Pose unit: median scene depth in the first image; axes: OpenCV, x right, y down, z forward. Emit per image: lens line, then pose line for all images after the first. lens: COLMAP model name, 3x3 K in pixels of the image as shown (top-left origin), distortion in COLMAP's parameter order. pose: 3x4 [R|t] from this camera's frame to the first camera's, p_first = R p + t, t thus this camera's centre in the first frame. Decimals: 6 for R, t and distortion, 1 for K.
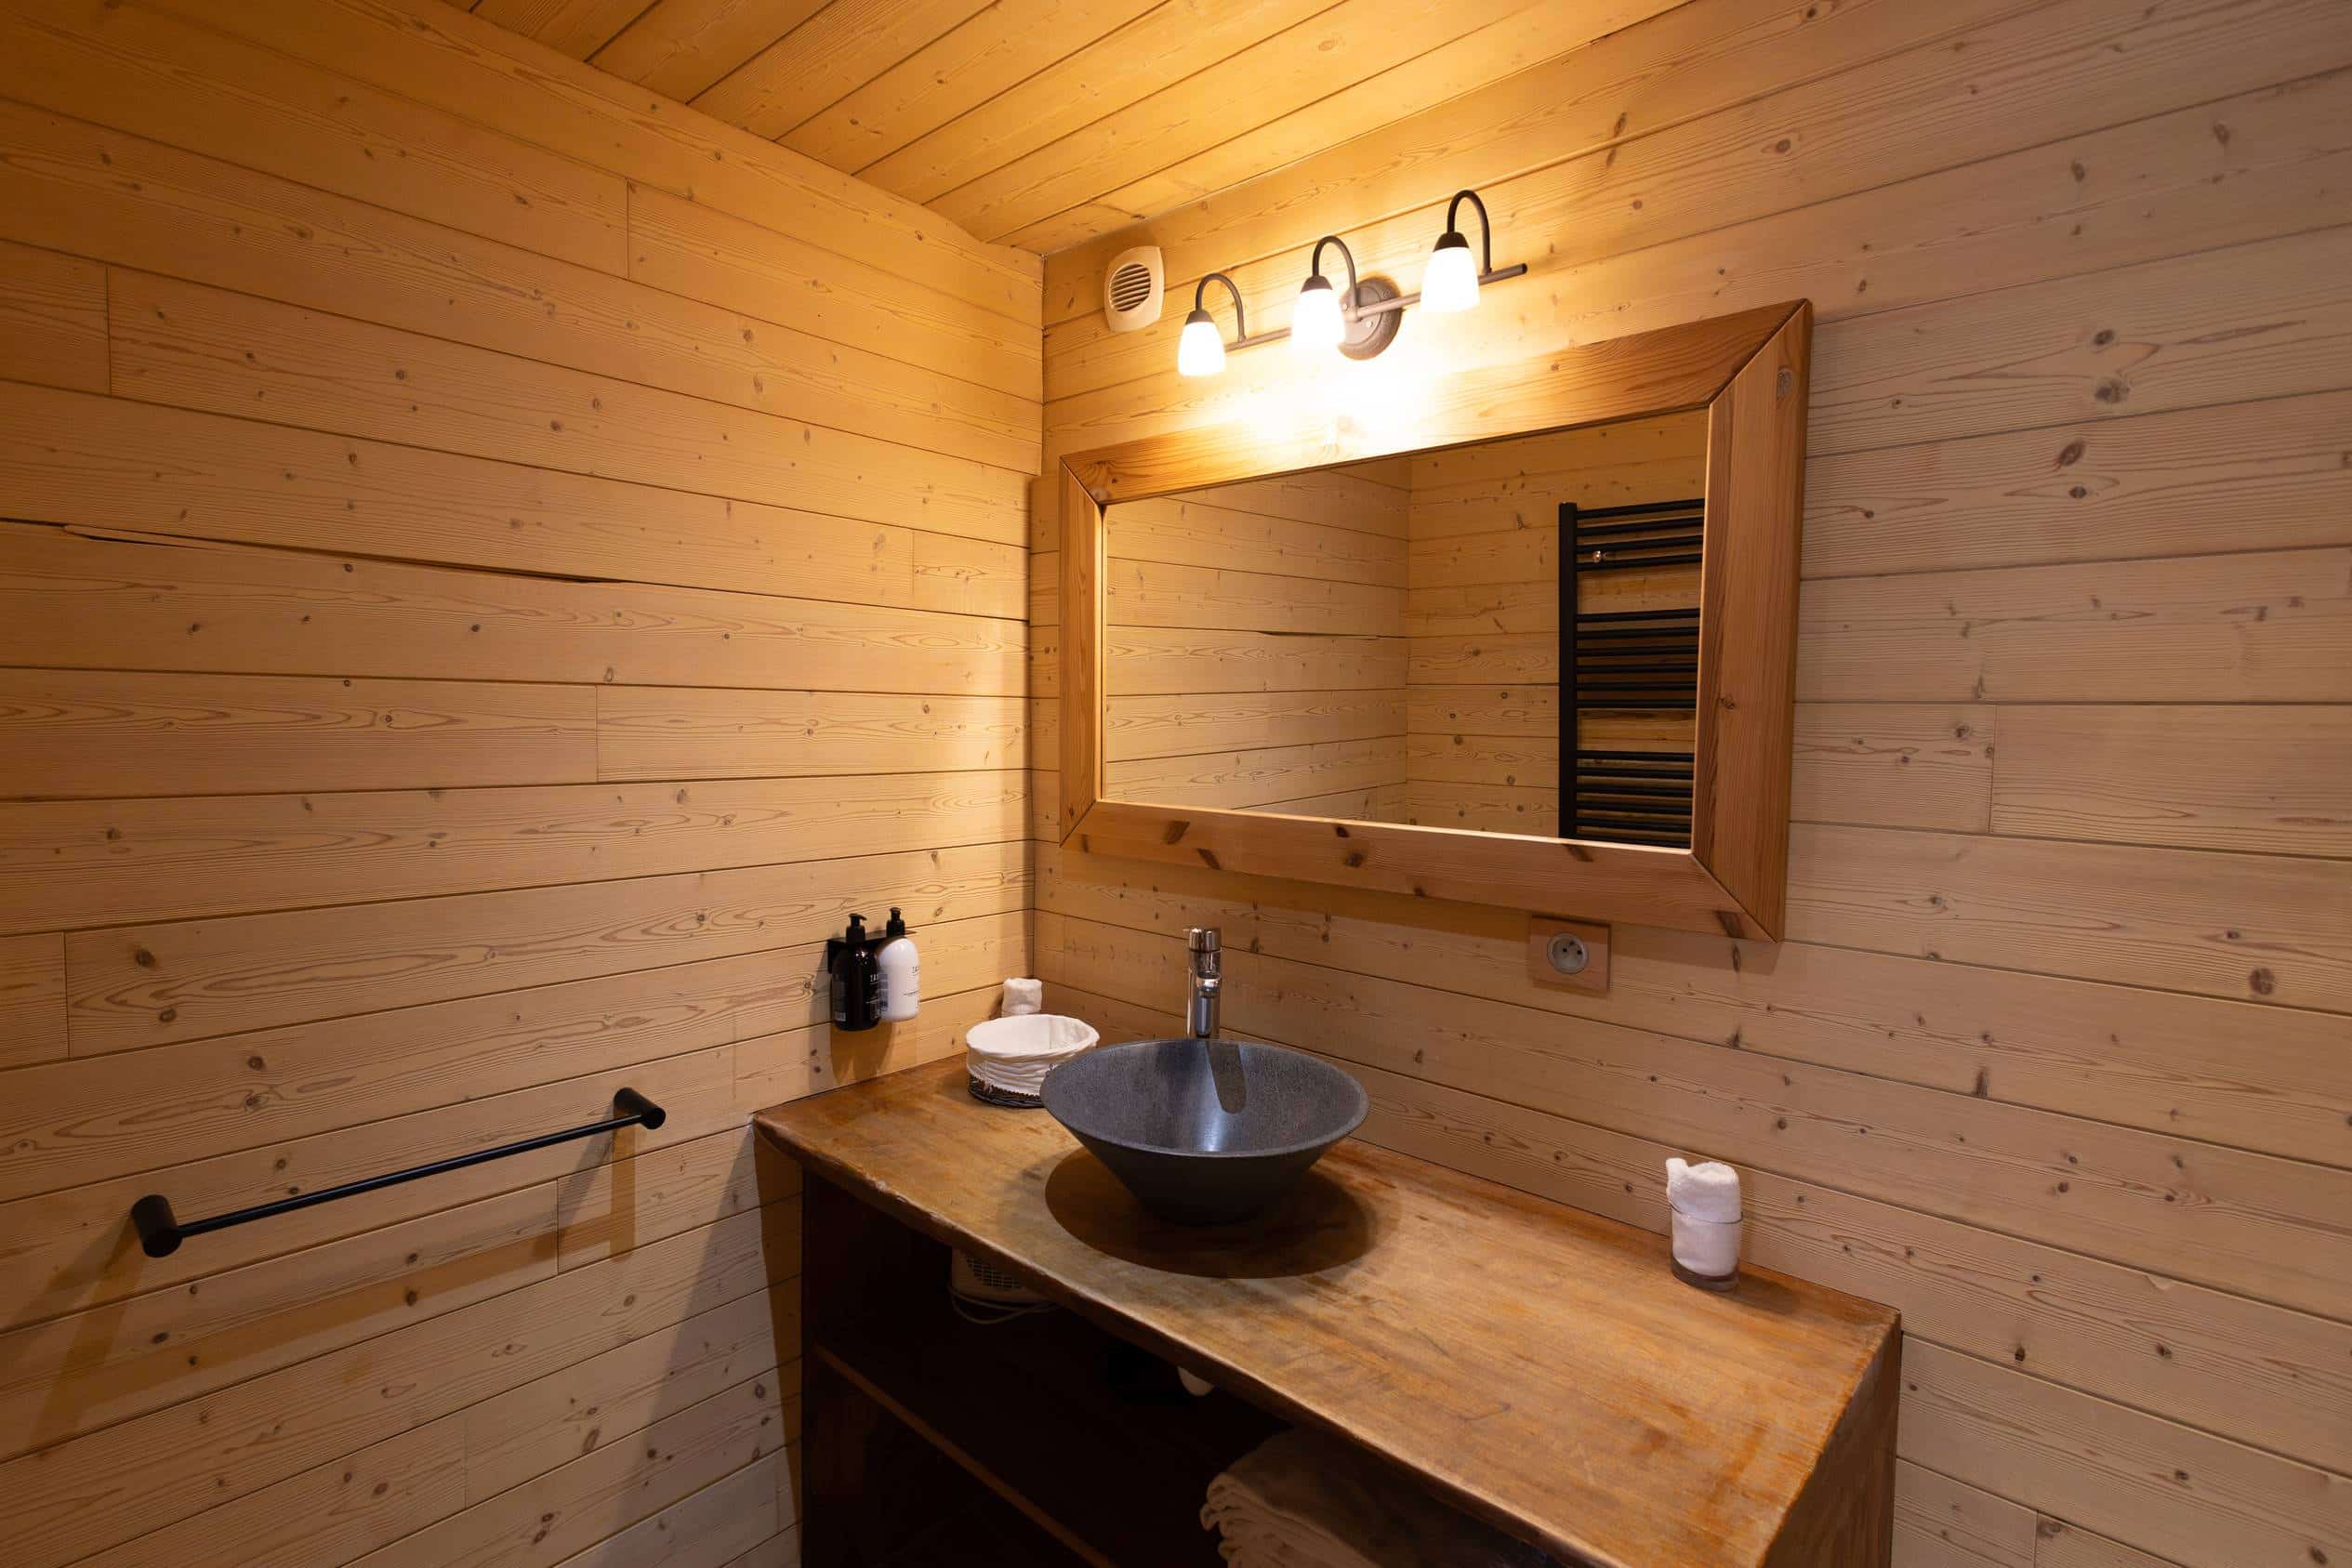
lens RADIAL K [[1061.9, 0, 1165.1], [0, 1061.9, 789.8], [0, 0, 1]] dist [0.010278, -0.003511]
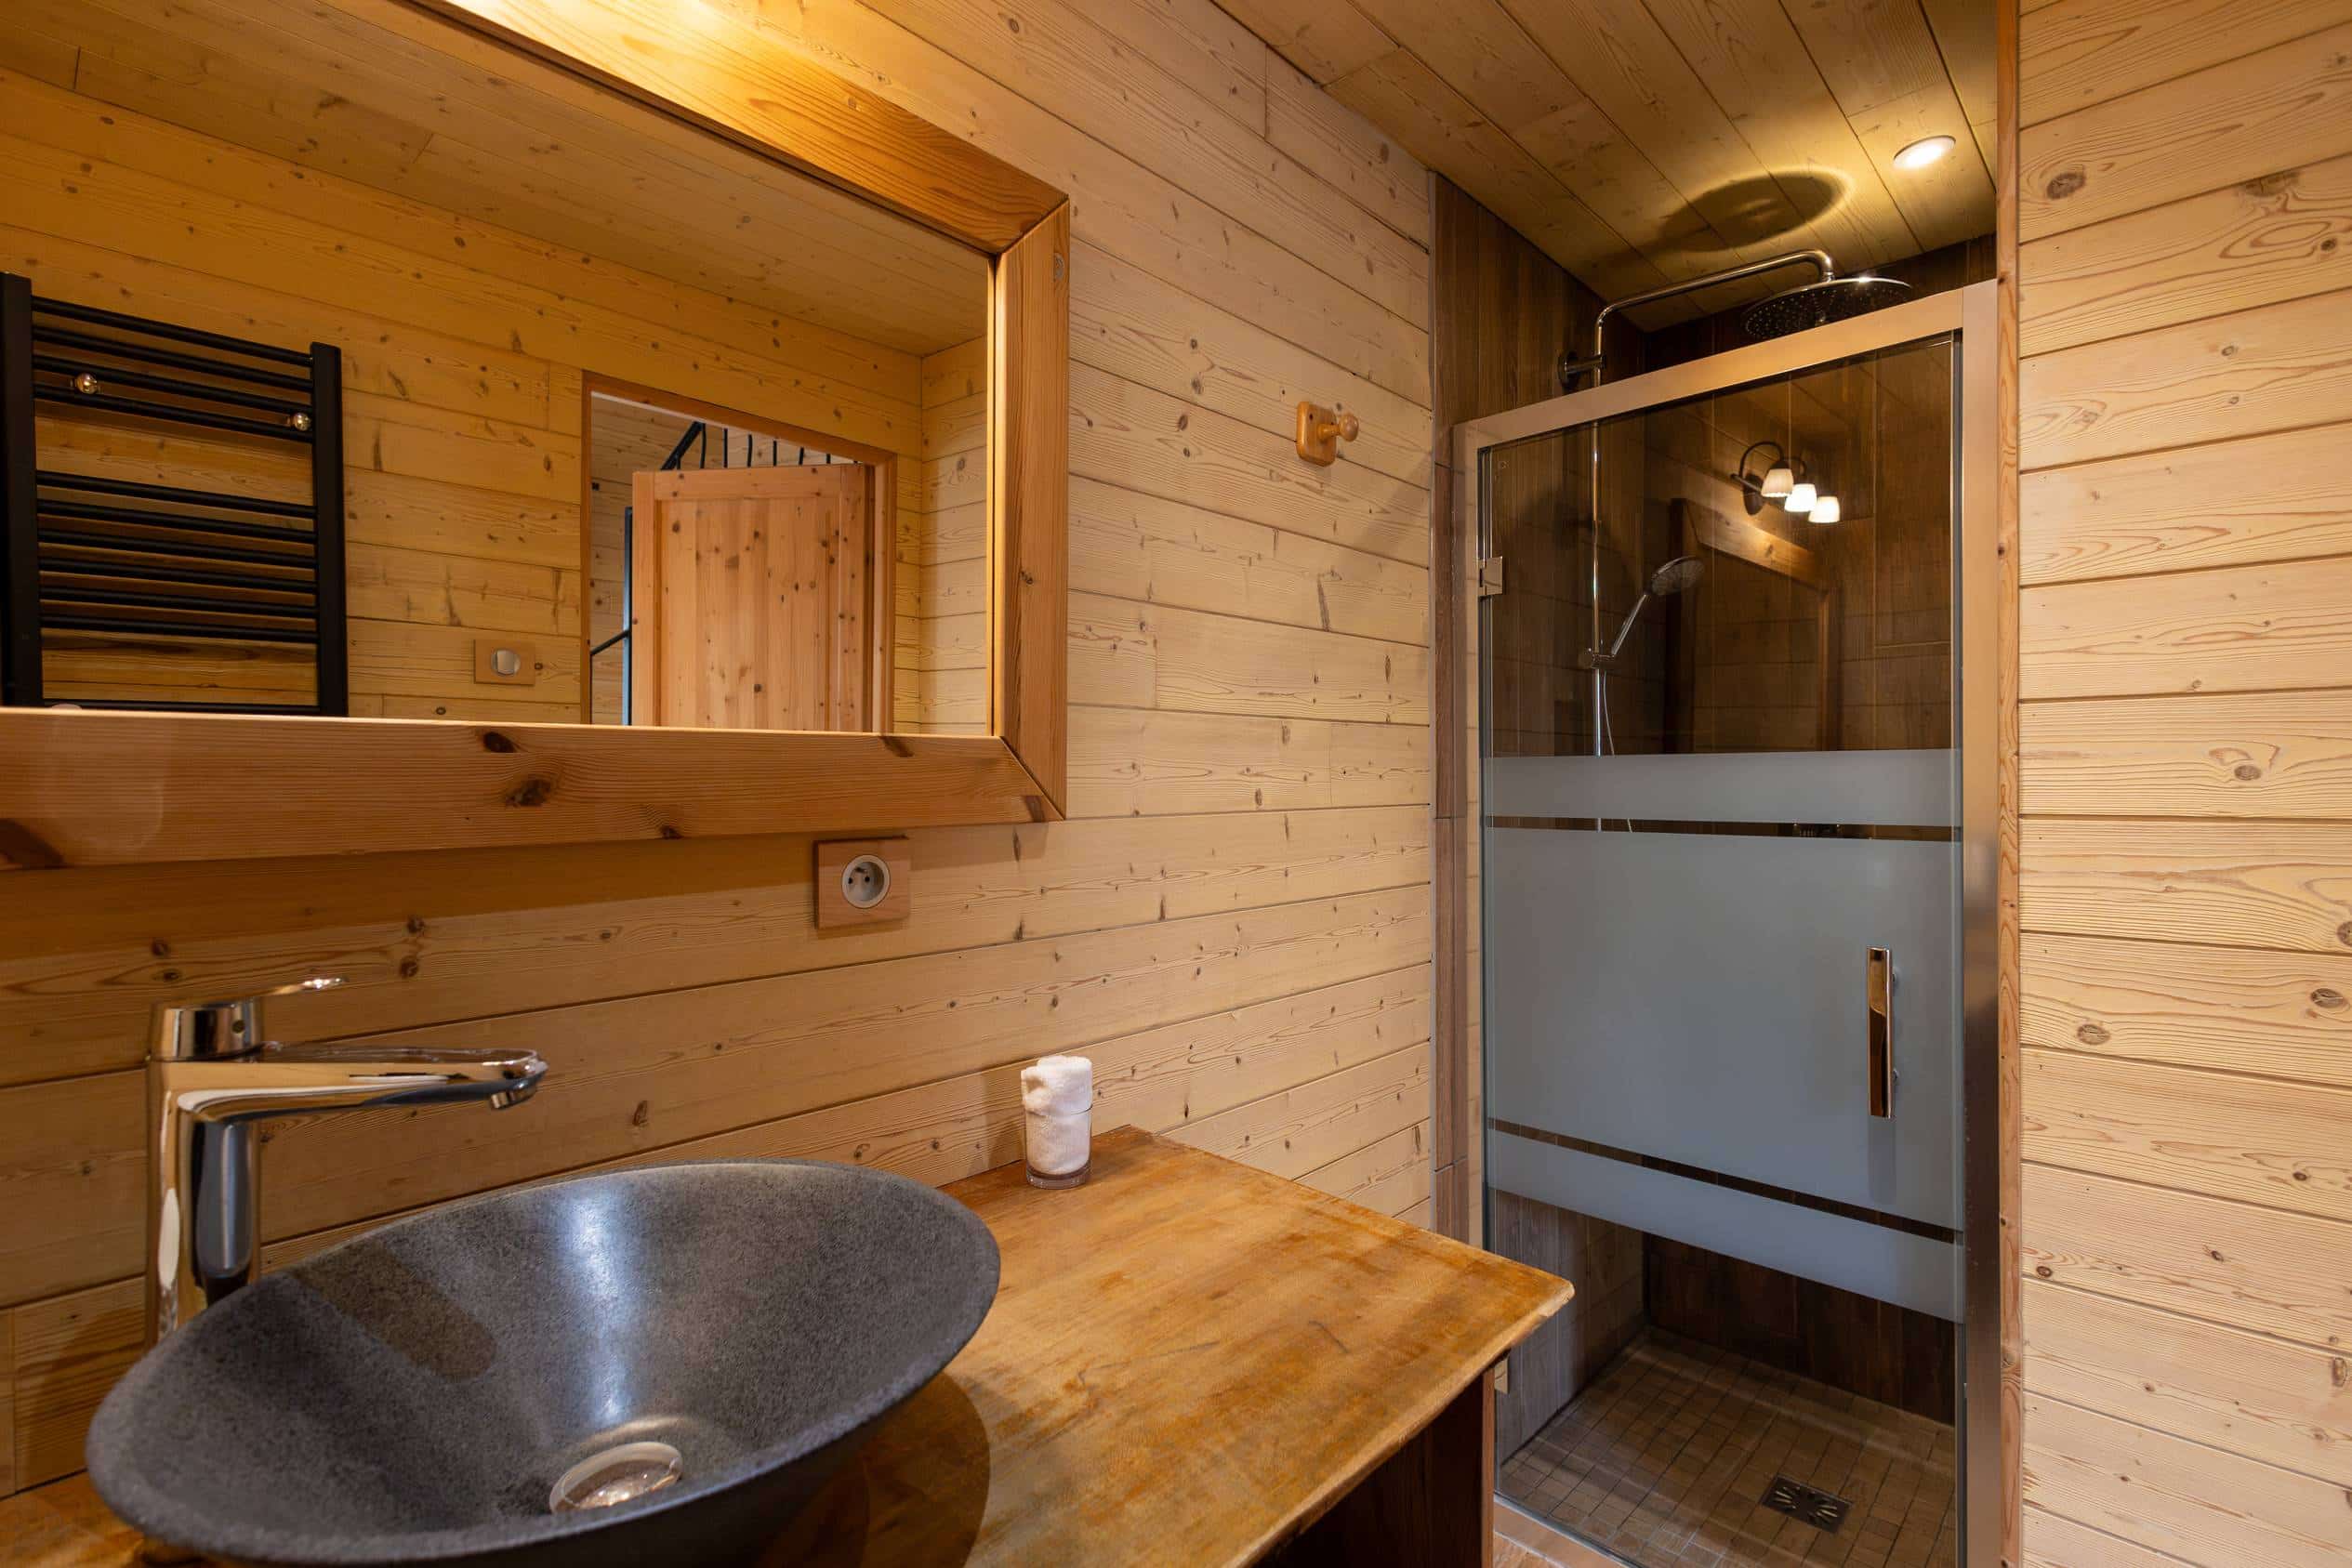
lens RADIAL K [[1061.9, 0, 1165.1], [0, 1061.9, 789.8], [0, 0, 1]] dist [0.010278, -0.003511]
pose [[0.055831, -0.034274, 0.997852, -0.442162], [0.067315, 0.997266, 0.030488, 0.091576], [-0.996168, 0.065468, 0.057986, 0.860598]]
